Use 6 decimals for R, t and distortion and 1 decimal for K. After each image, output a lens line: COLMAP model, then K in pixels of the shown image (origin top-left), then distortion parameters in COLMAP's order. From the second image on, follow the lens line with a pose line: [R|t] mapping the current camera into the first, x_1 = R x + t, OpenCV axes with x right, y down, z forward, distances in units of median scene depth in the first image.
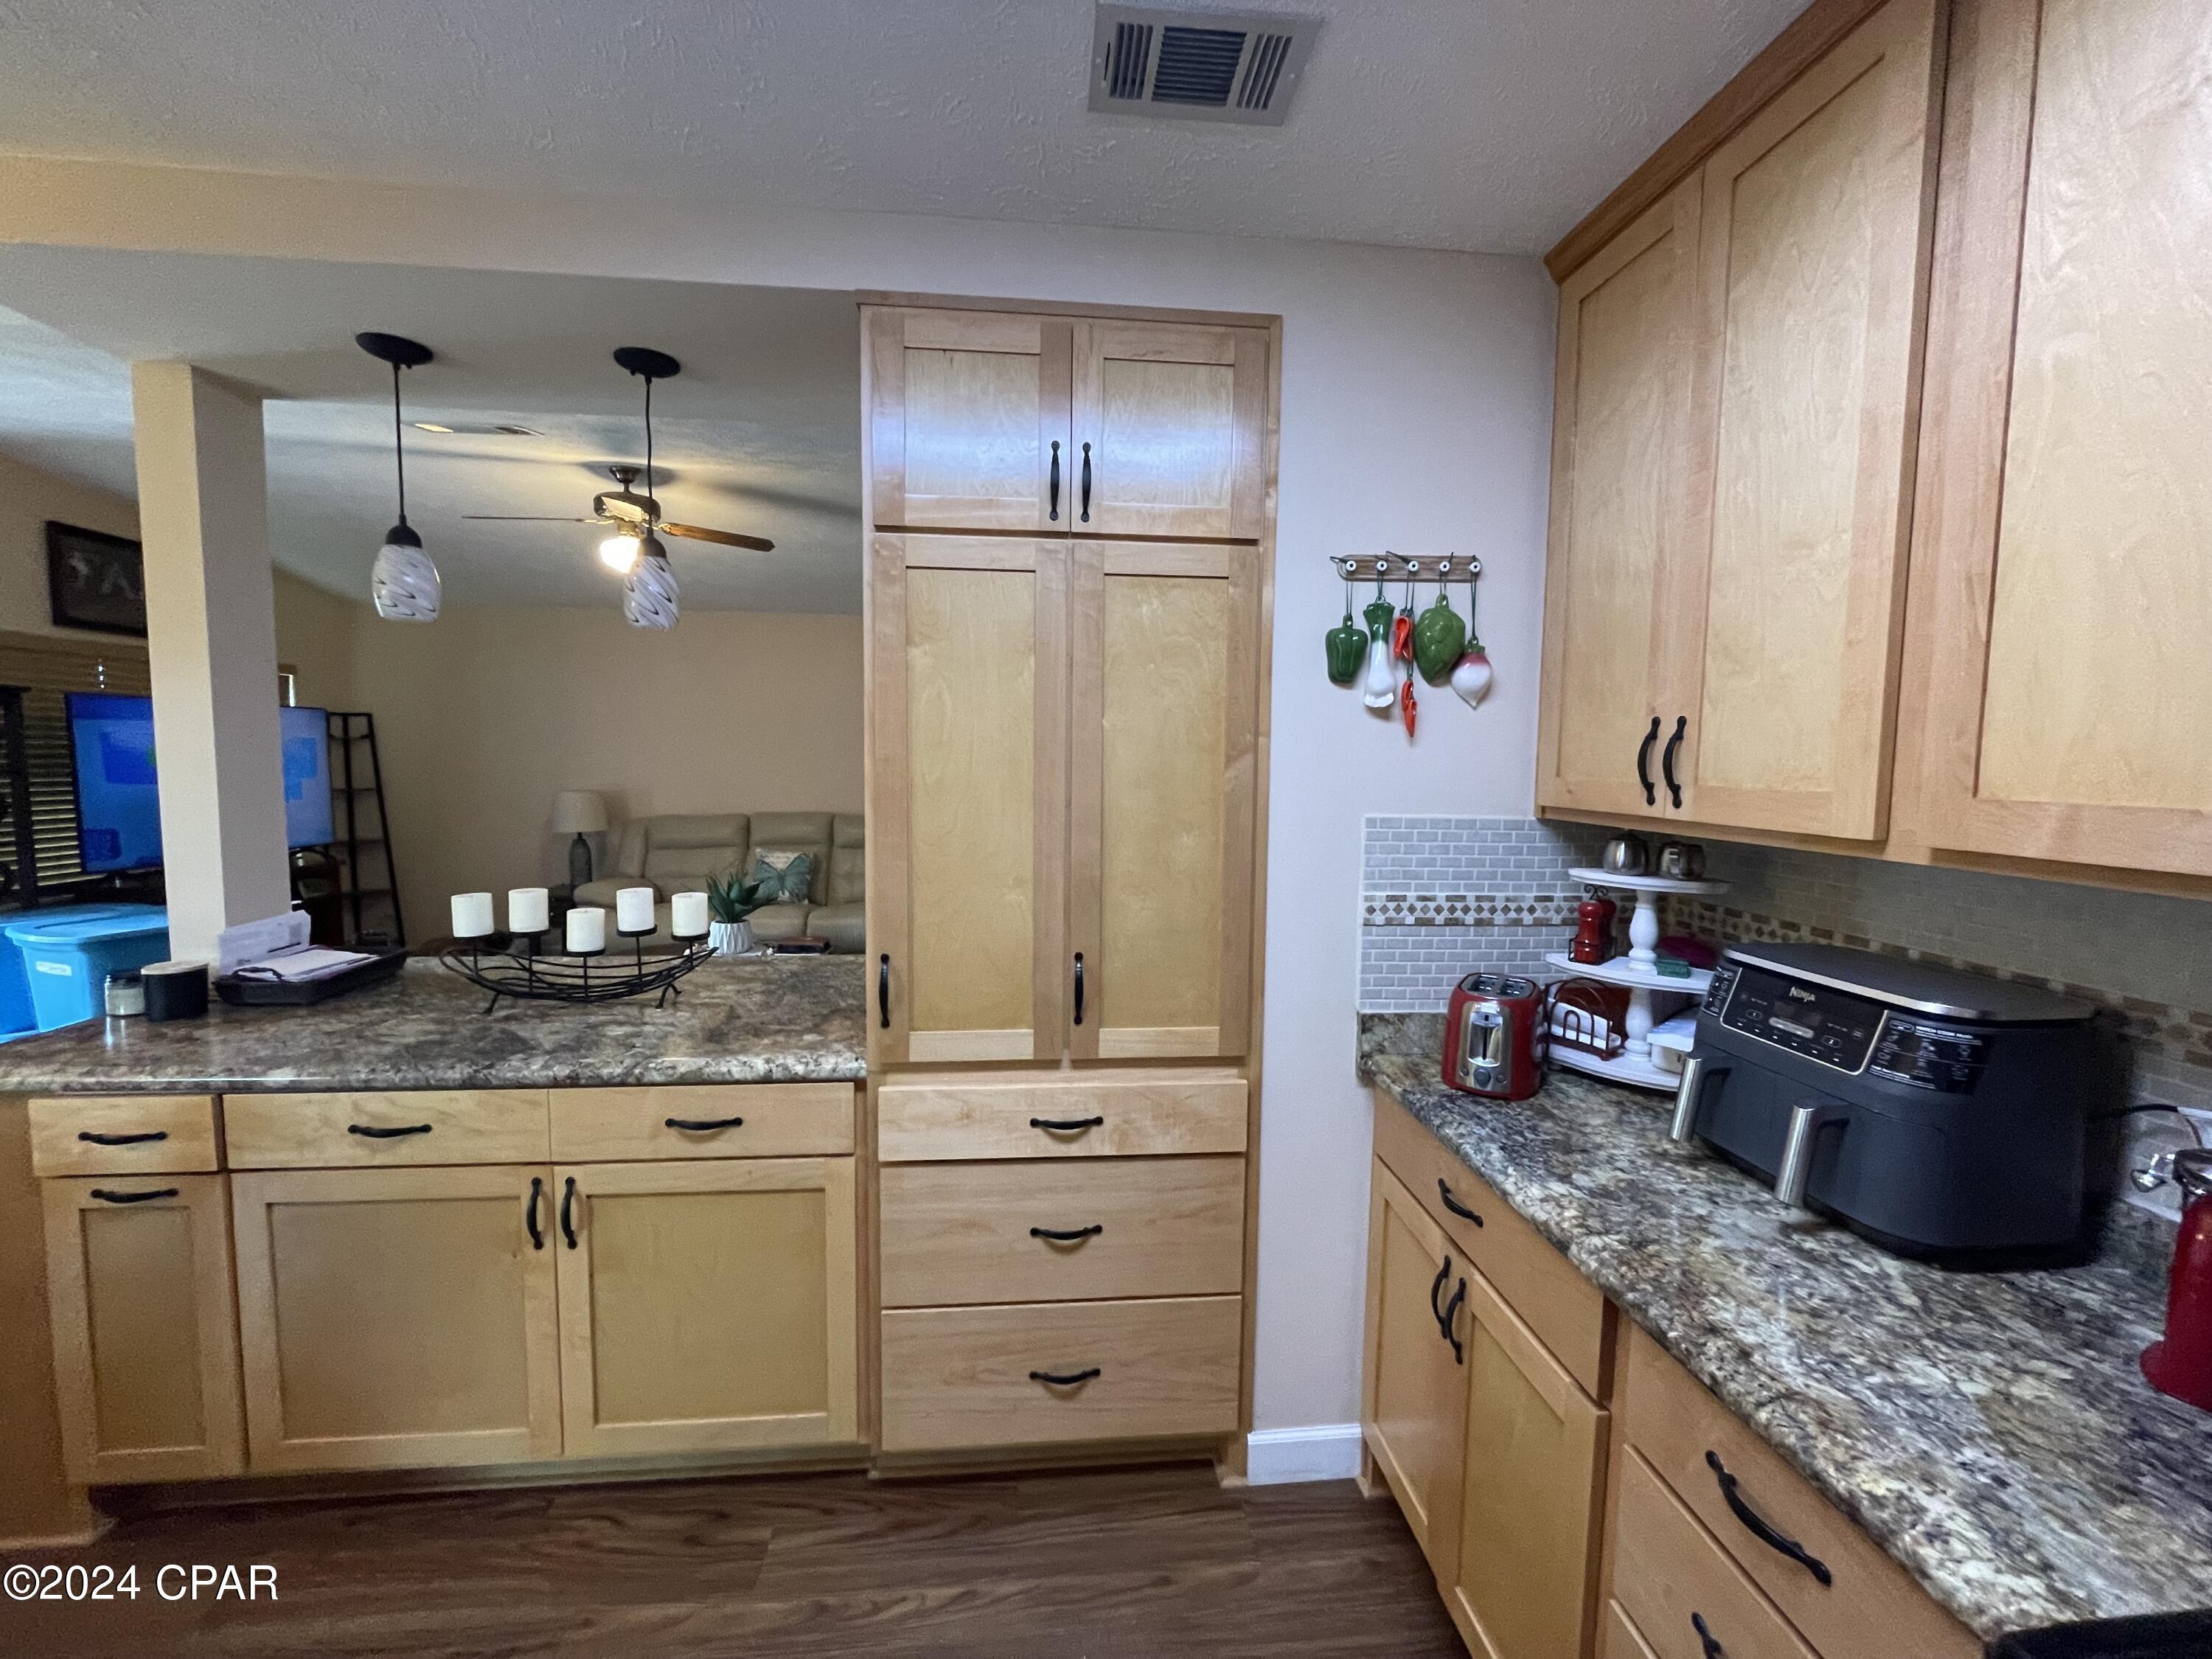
lens RADIAL K [[883.1, 0, 1108.6], [0, 883.1, 835.2], [0, 0, 1]] dist [-0.005022, 0.000302]
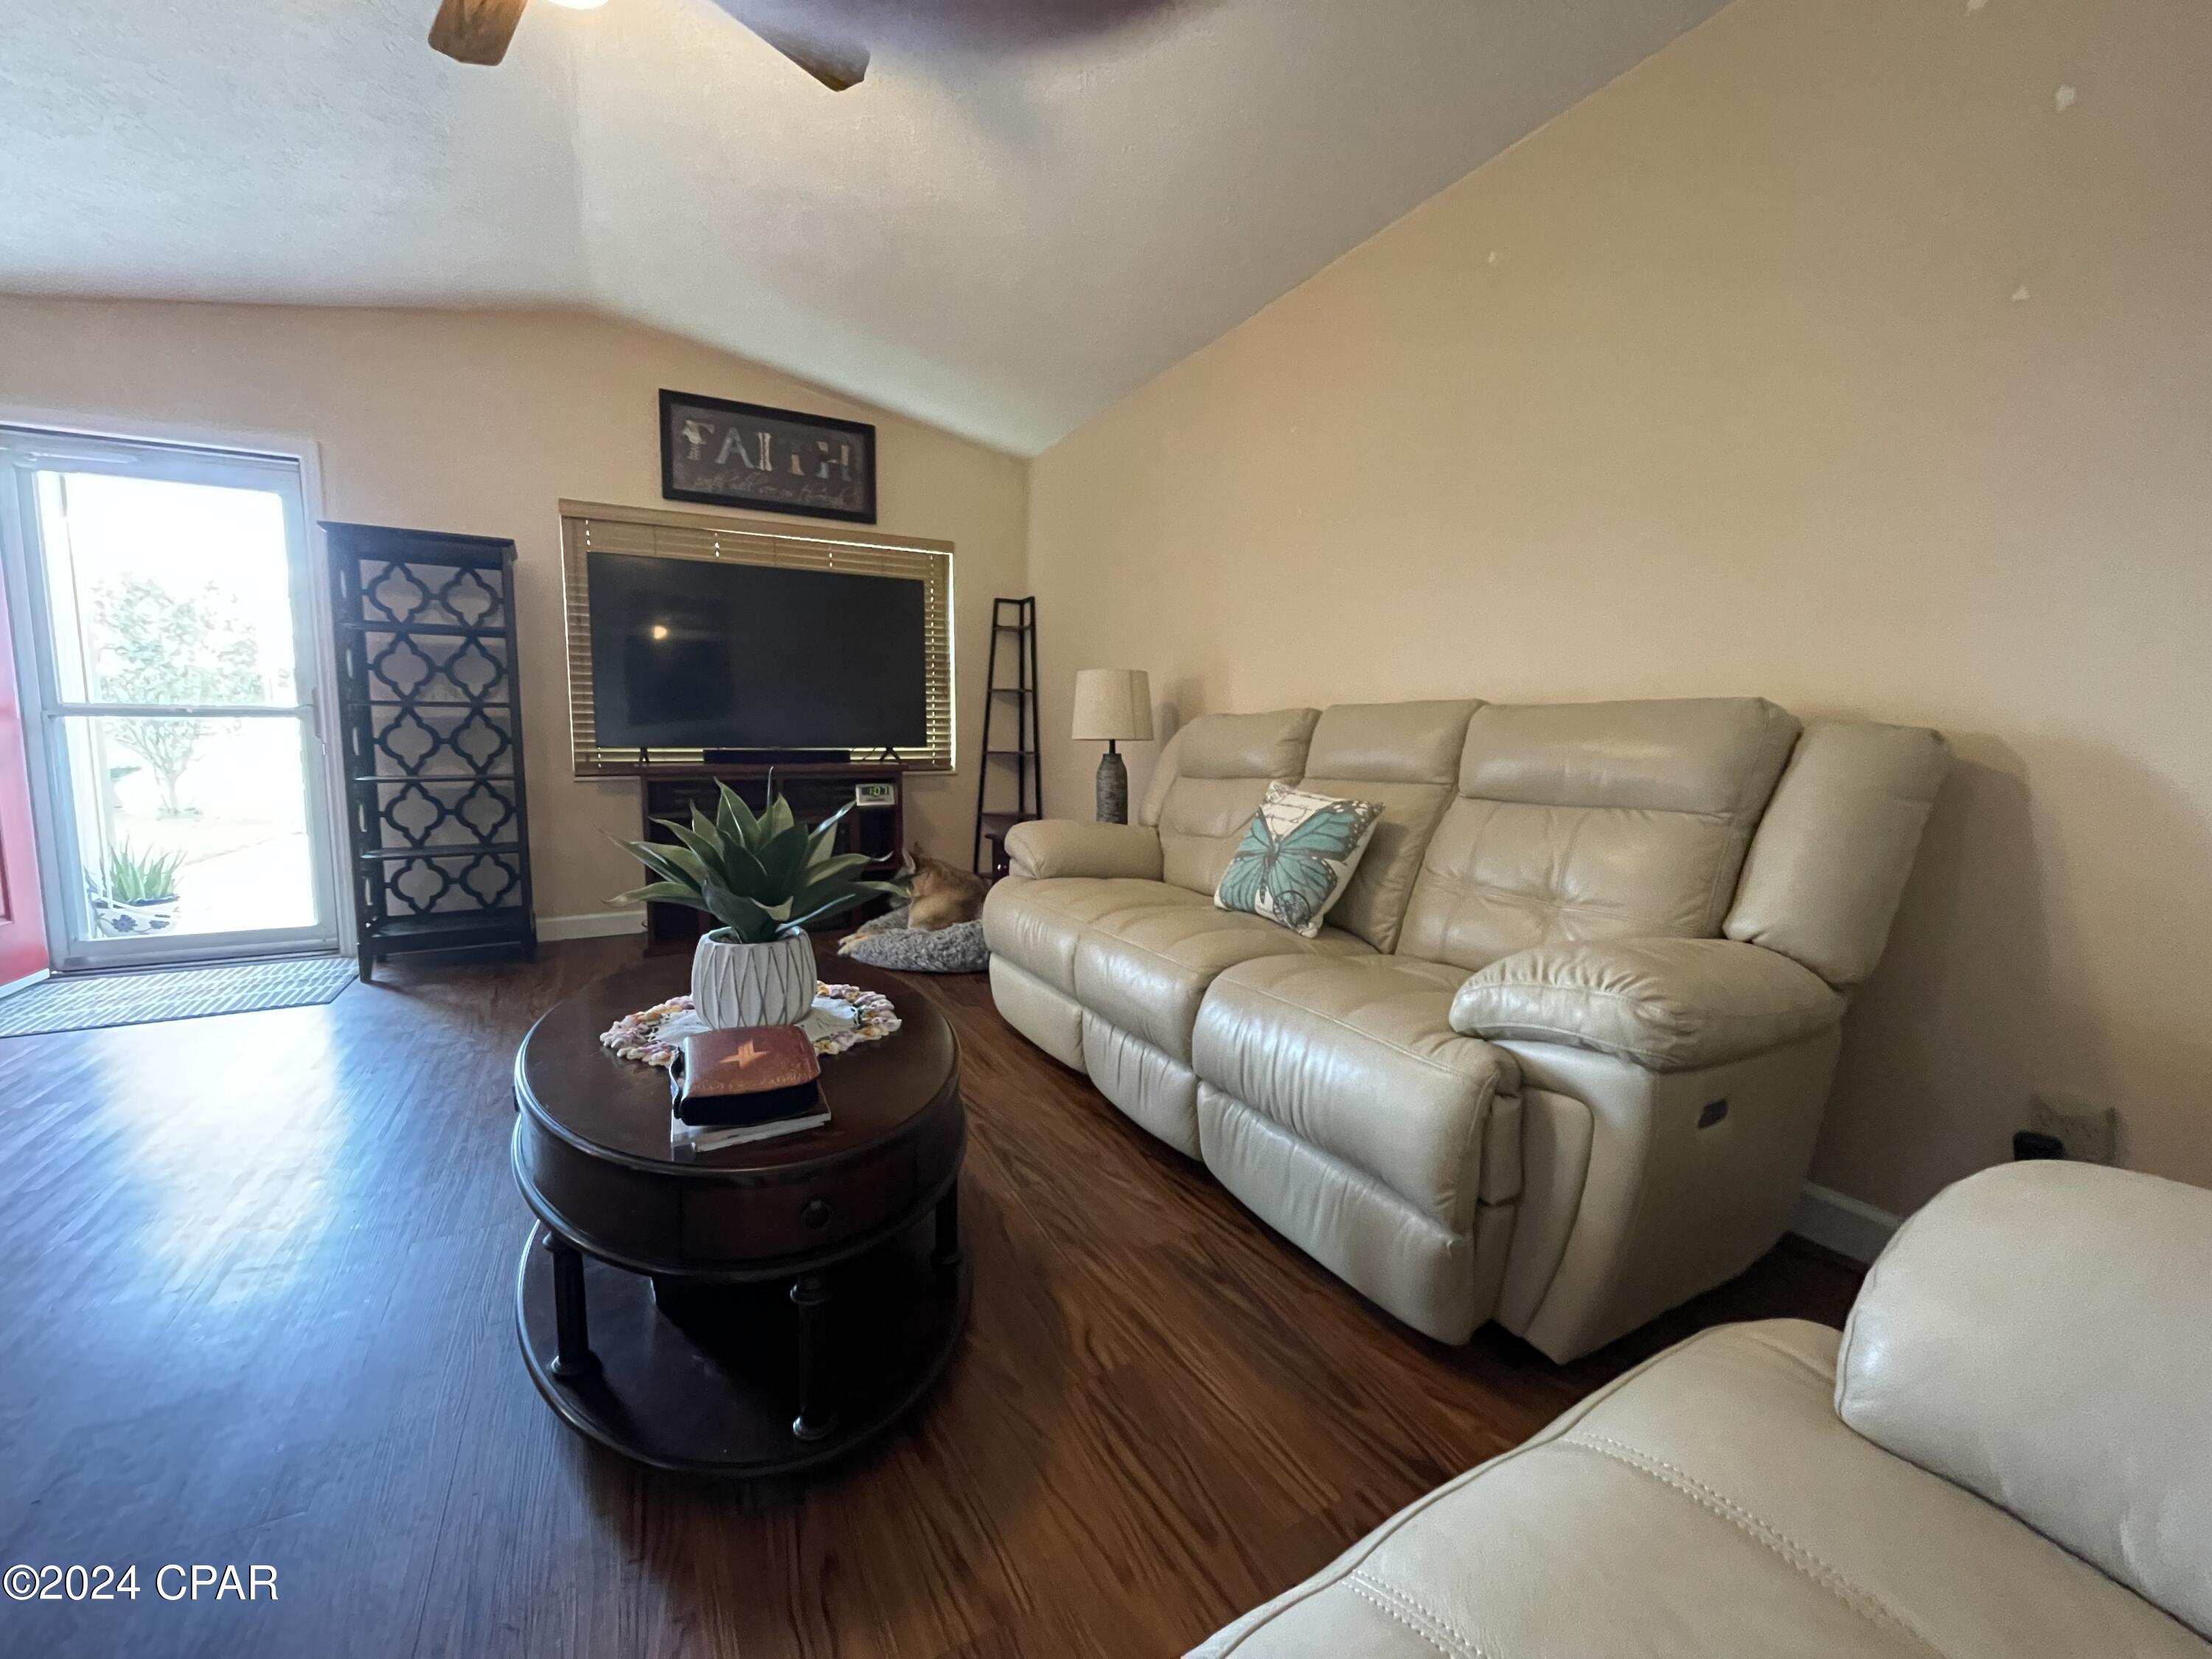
lens RADIAL K [[883.1, 0, 1099.2], [0, 883.1, 827.0], [0, 0, 1]] dist [-0.005022, 0.000302]
pose [[0.392154, 0.091127, -0.915375, -0.048197], [-0.086085, 0.994350, 0.062110, 0.017304], [0.915863, 0.054444, 0.397783, 0.772027]]
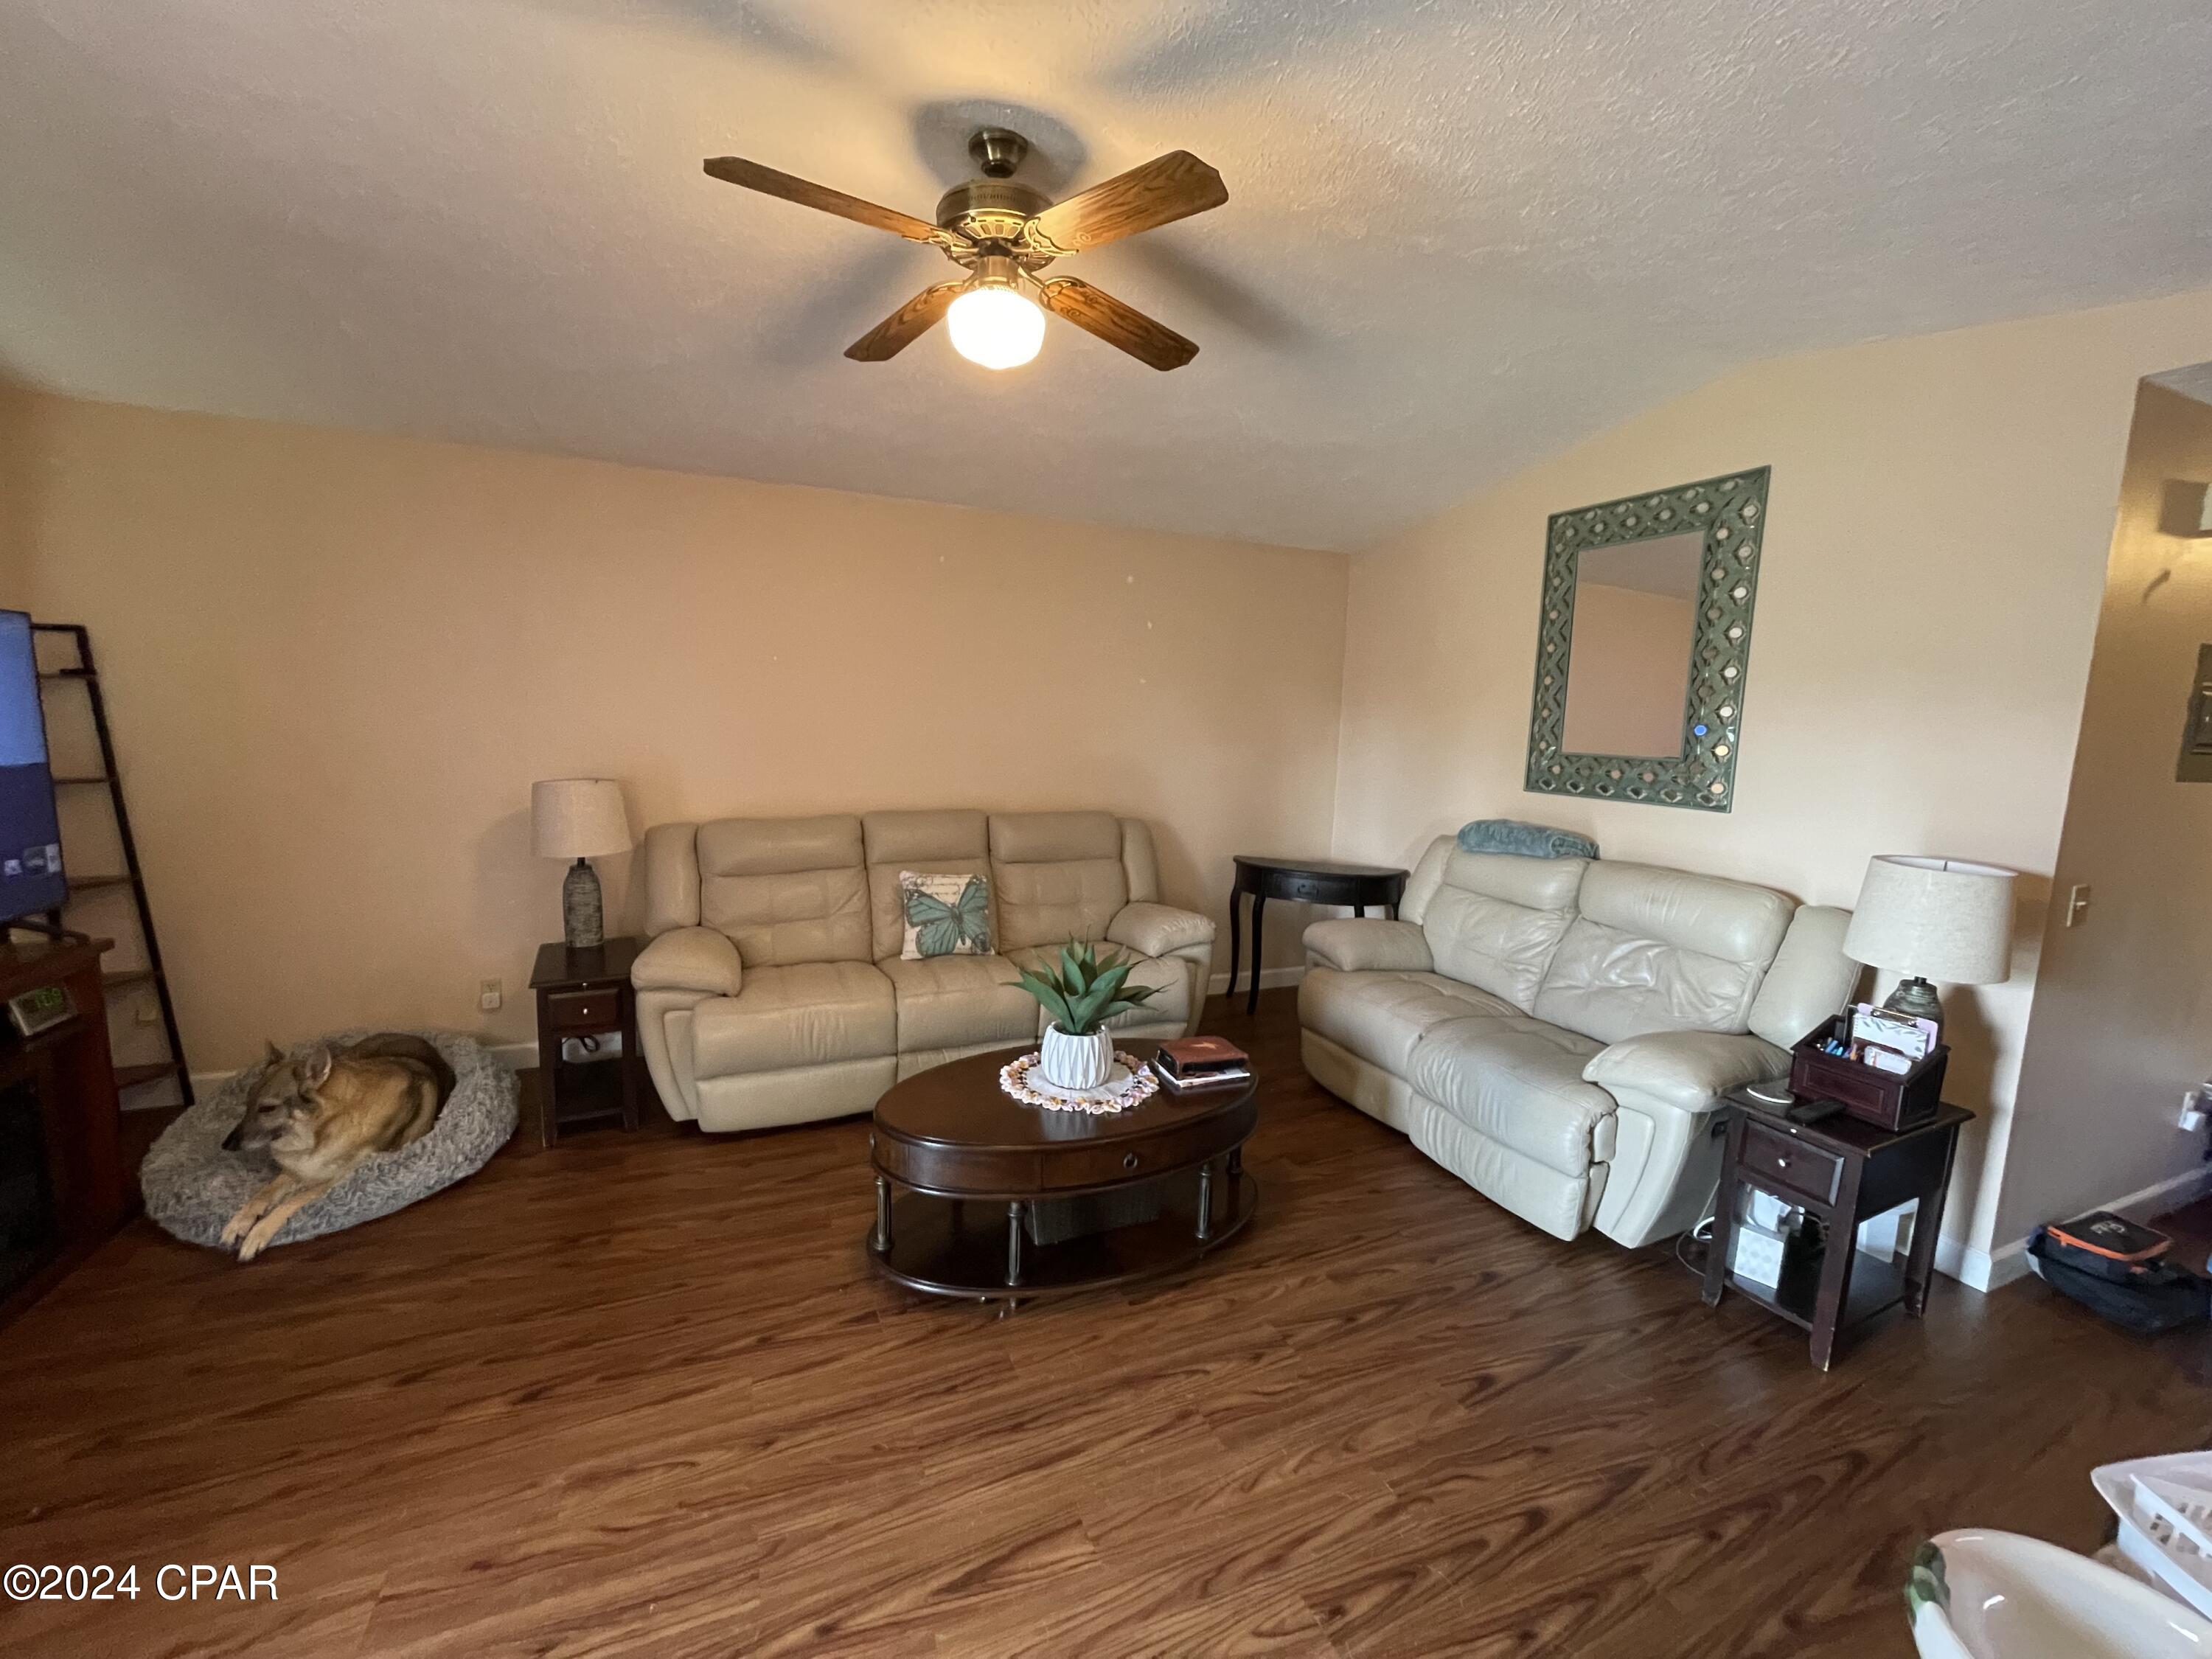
lens RADIAL K [[883.1, 0, 1103.6], [0, 883.1, 821.4], [0, 0, 1]] dist [-0.005022, 0.000302]
pose [[0.952960, -0.018494, 0.302530, -0.457952], [0.005949, 0.999086, 0.042335, -0.047521], [-0.303036, -0.038544, 0.952199, 0.359752]]
